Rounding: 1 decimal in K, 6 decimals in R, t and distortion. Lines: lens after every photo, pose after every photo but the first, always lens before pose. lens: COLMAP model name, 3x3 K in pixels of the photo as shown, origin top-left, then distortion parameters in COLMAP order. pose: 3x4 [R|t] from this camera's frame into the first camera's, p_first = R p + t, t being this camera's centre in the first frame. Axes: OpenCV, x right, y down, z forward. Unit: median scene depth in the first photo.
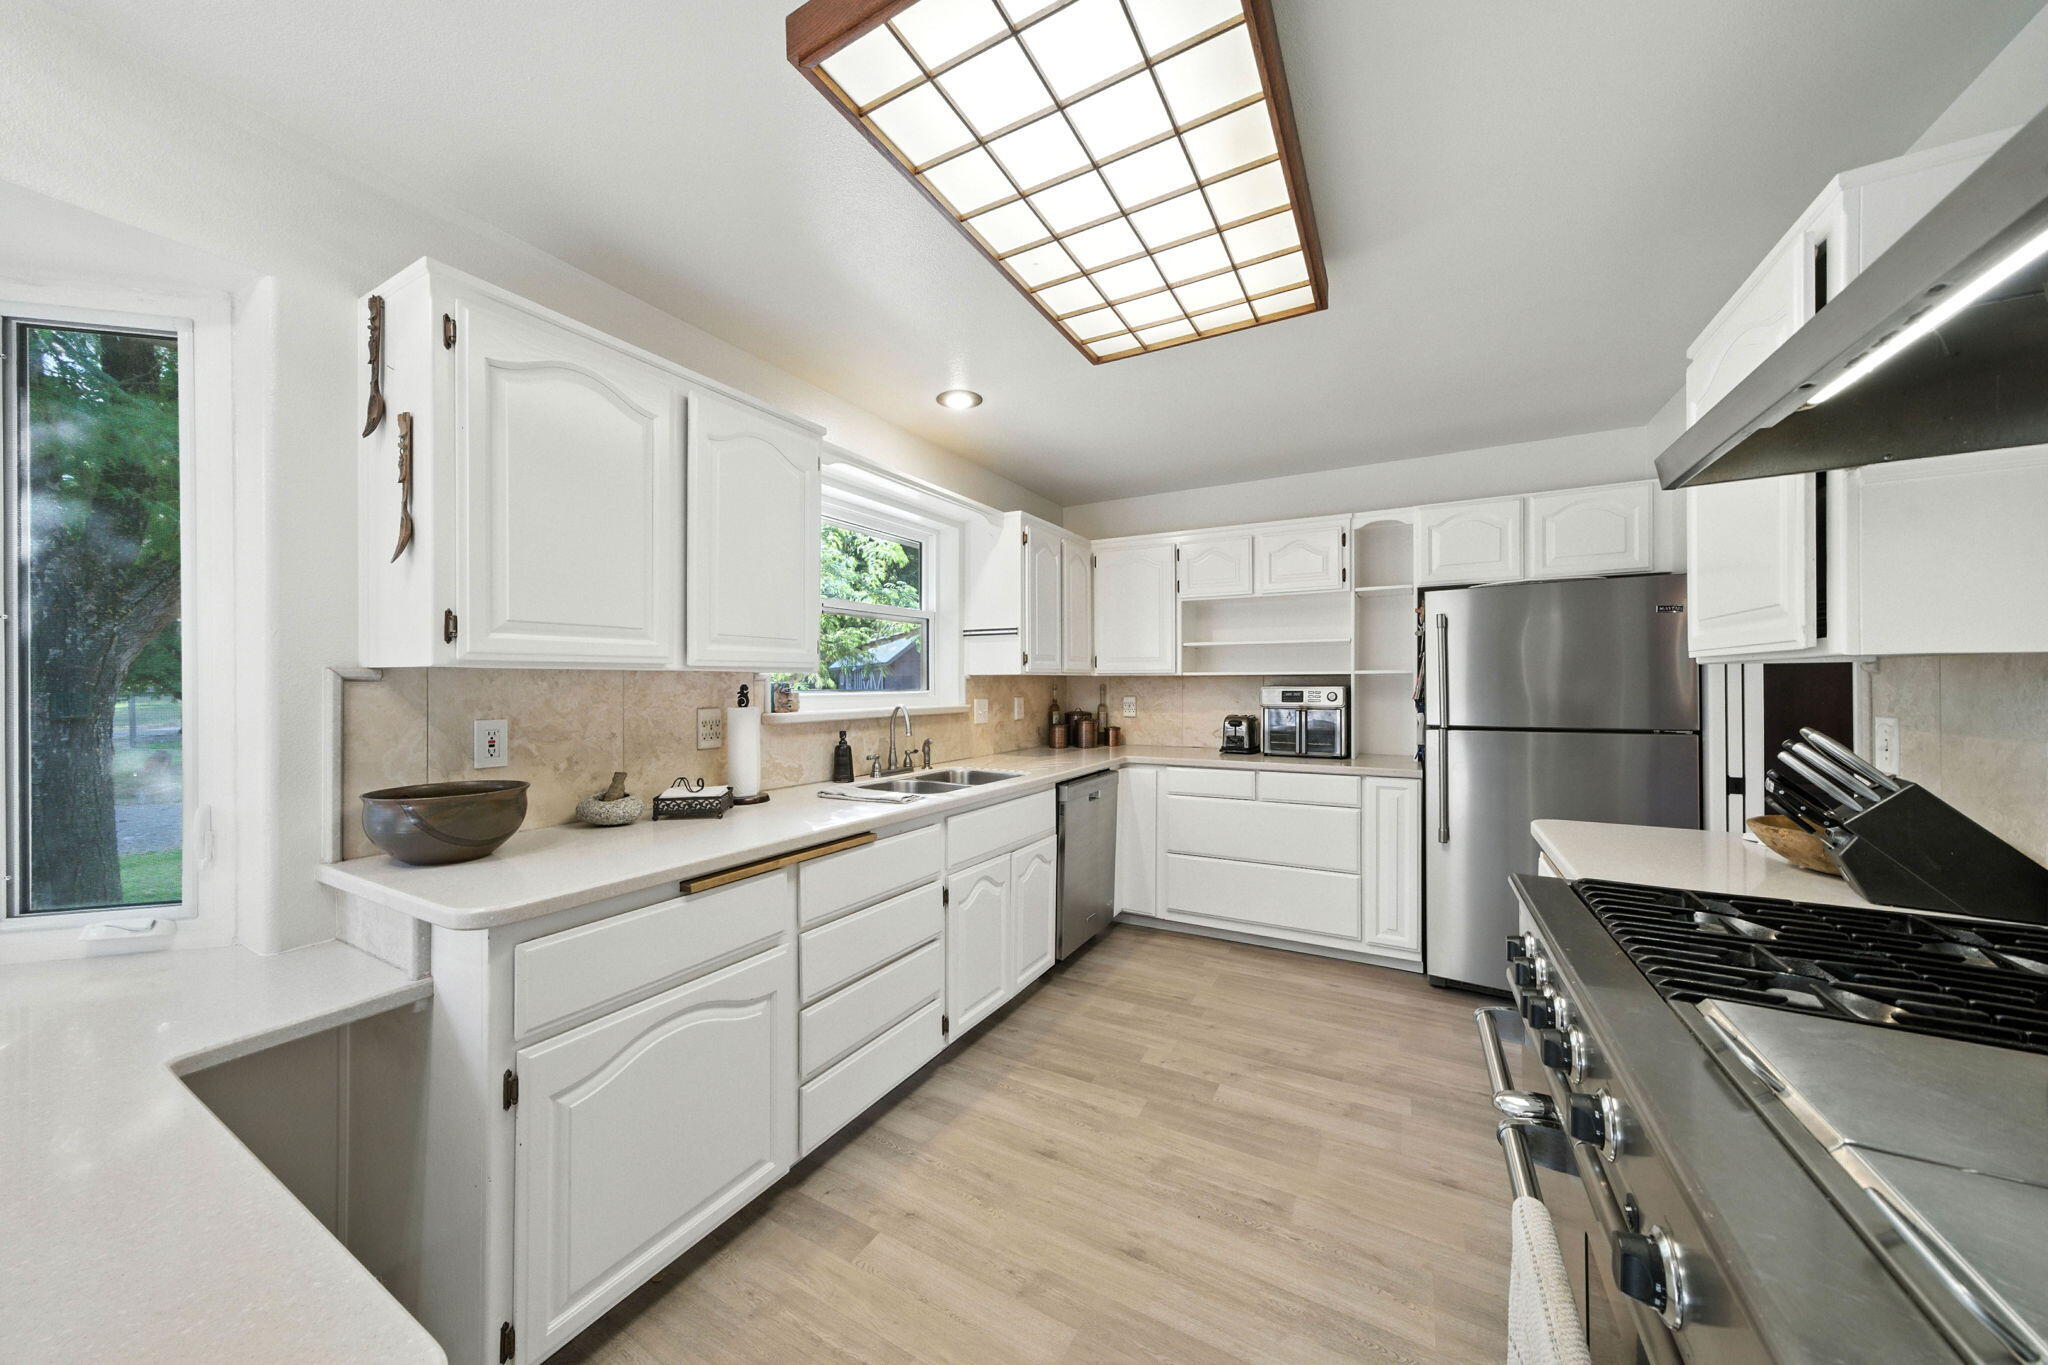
lens RADIAL K [[713.2, 0, 1012.5], [0, 713.2, 684.1], [0, 0, 1]] dist [0.000868, 0.000595]
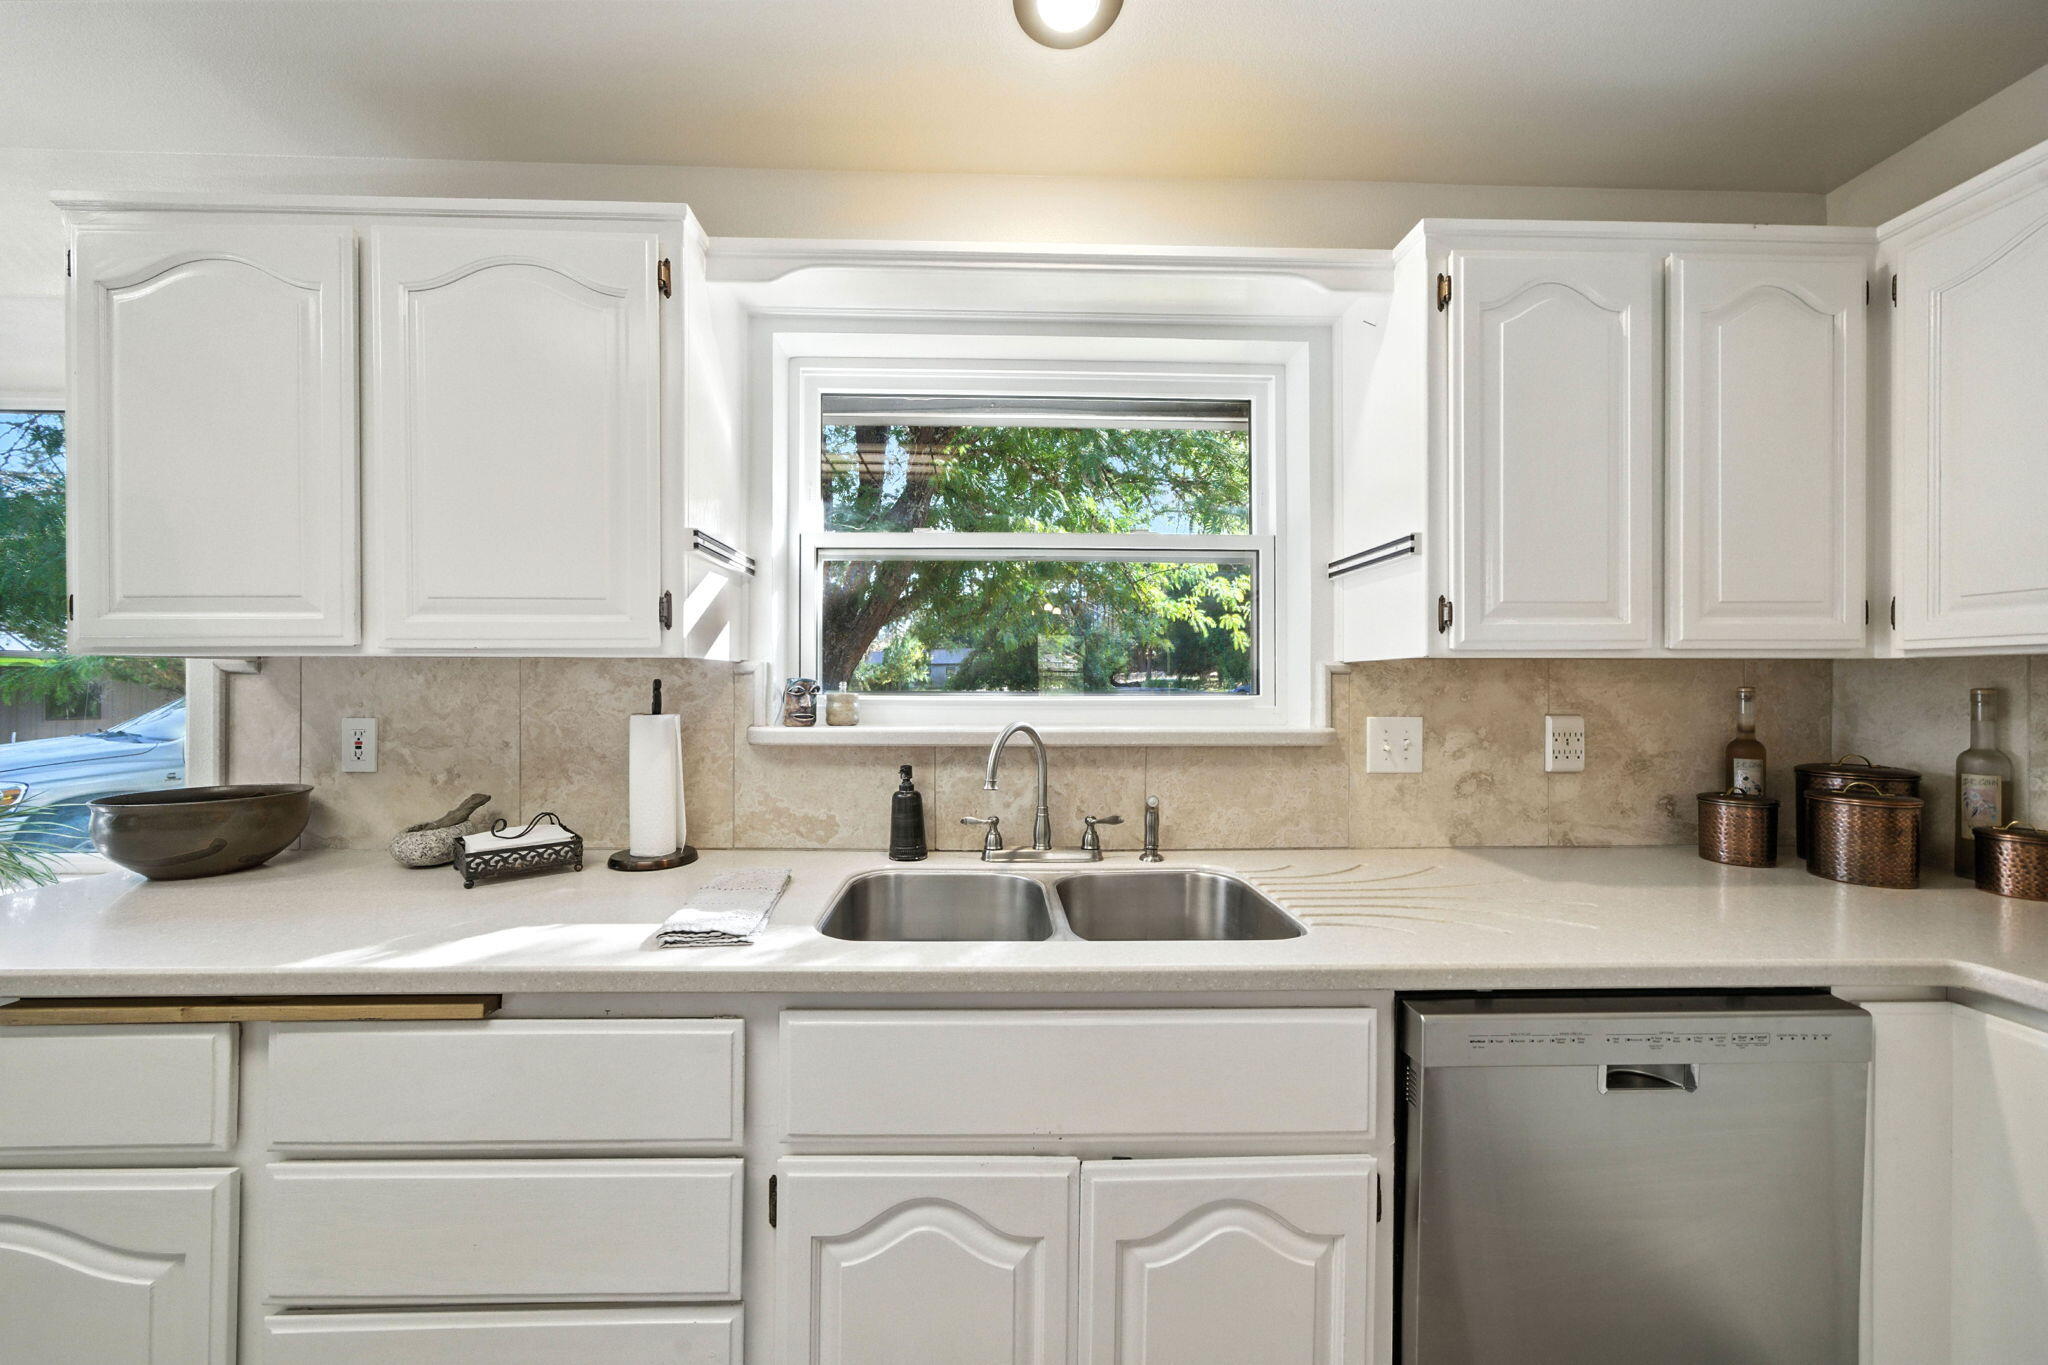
lens RADIAL K [[713.2, 0, 991.8], [0, 713.2, 681.2], [0, 0, 1]] dist [0.000868, 0.000595]
pose [[0.519817, -0.002721, -0.854273, 0.346205], [-0.004671, 0.999971, -0.006028, 0.005181], [0.854265, 0.007124, 0.519790, 0.990377]]
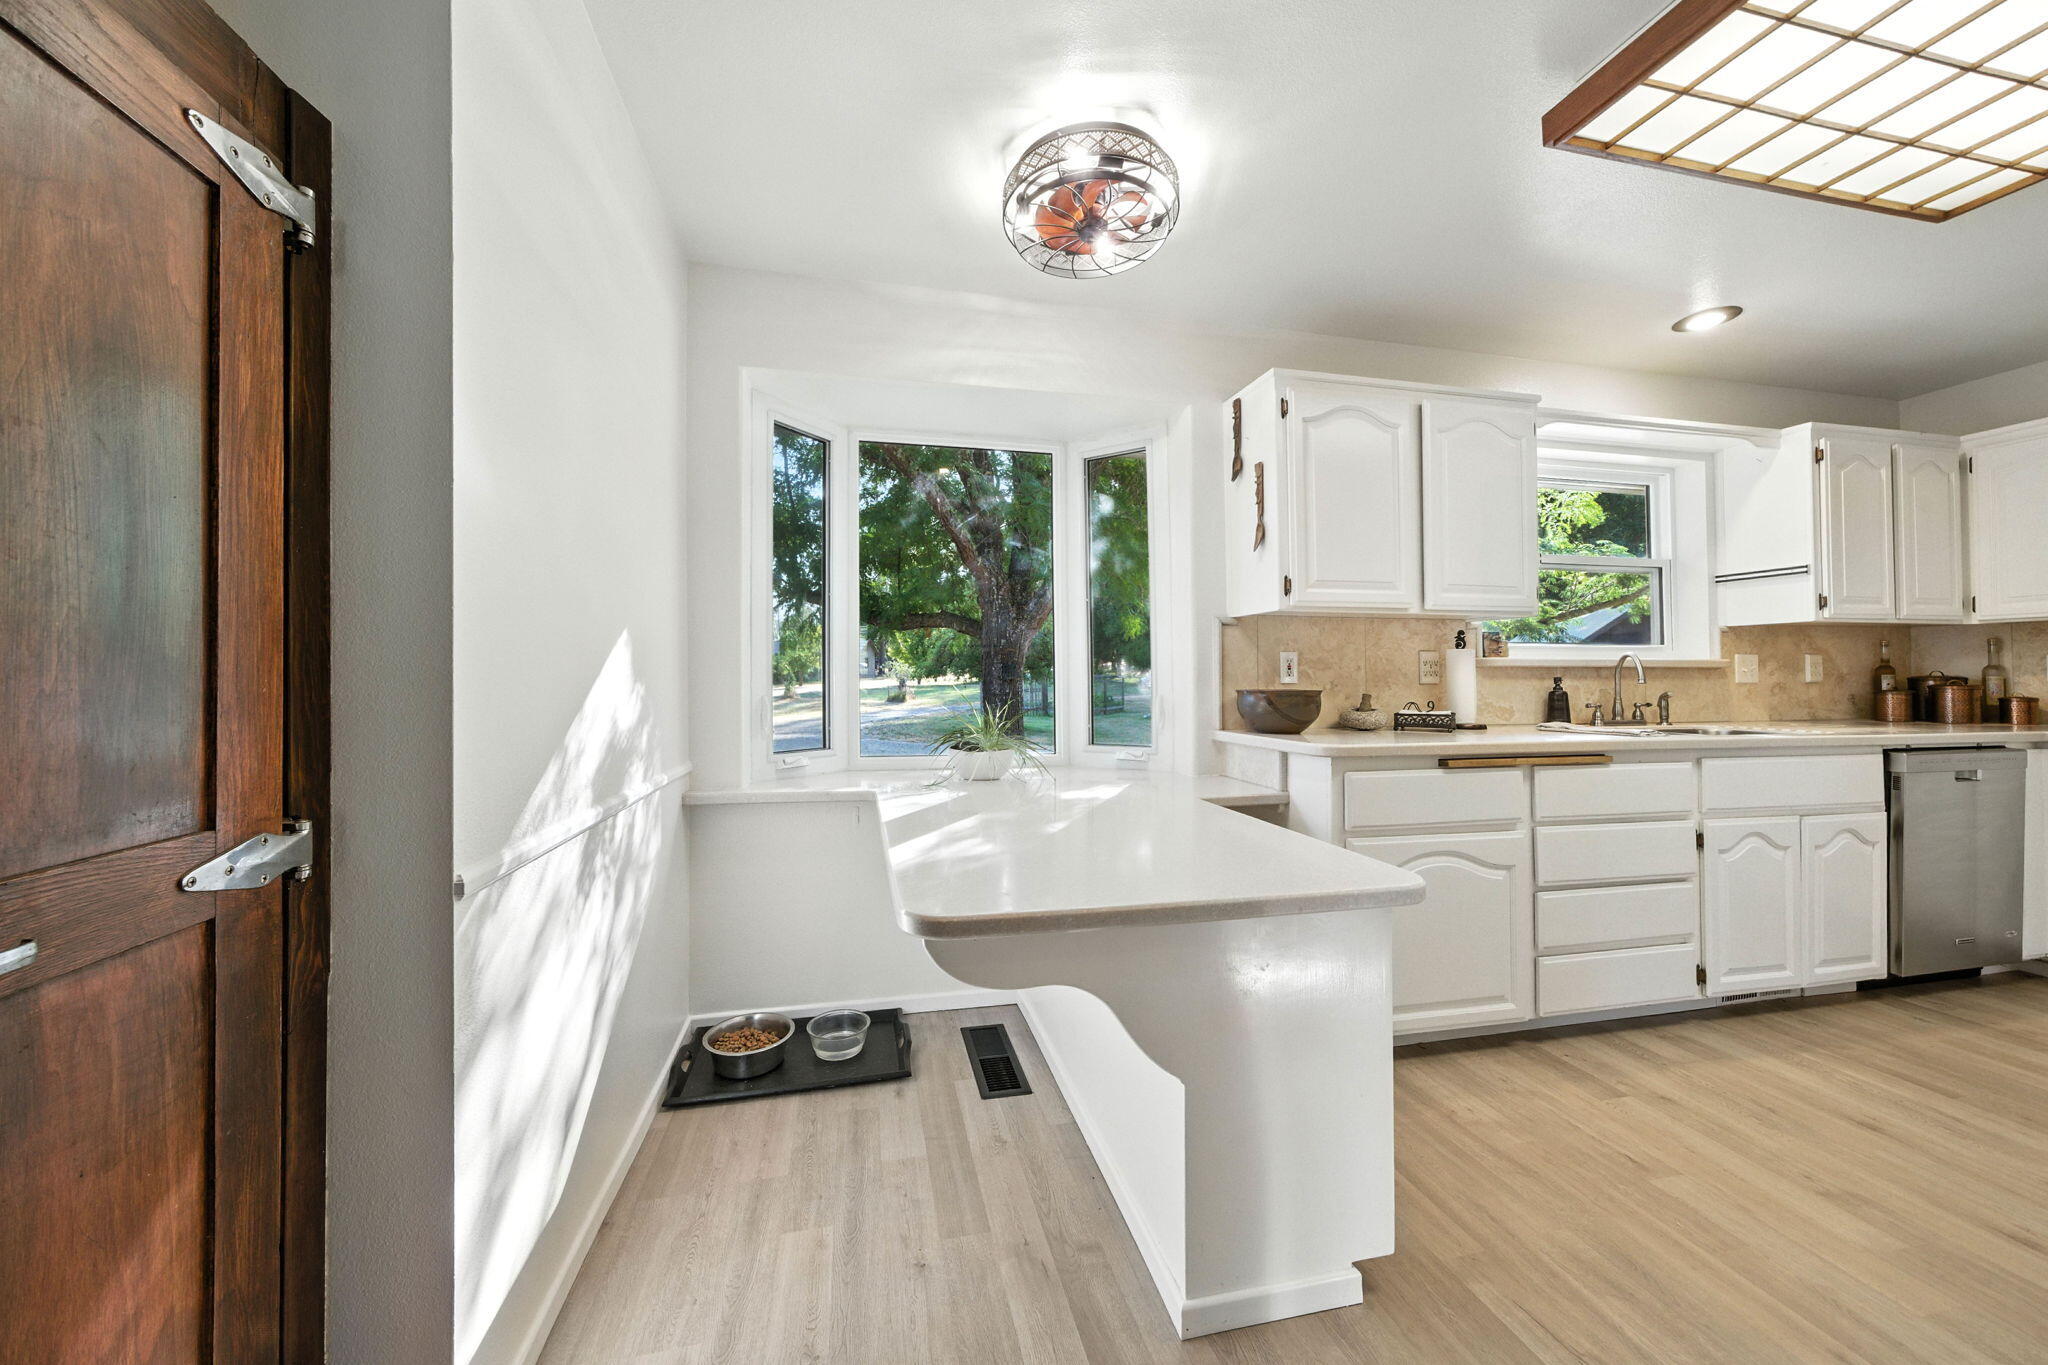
lens RADIAL K [[713.2, 0, 1012.2], [0, 713.2, 665.6], [0, 0, 1]] dist [0.000868, 0.000595]
pose [[0.670163, -0.013532, -0.742090, 0.003647], [-0.001491, 0.999807, -0.019579, 0.090132], [0.742212, 0.014228, 0.670014, -0.377540]]
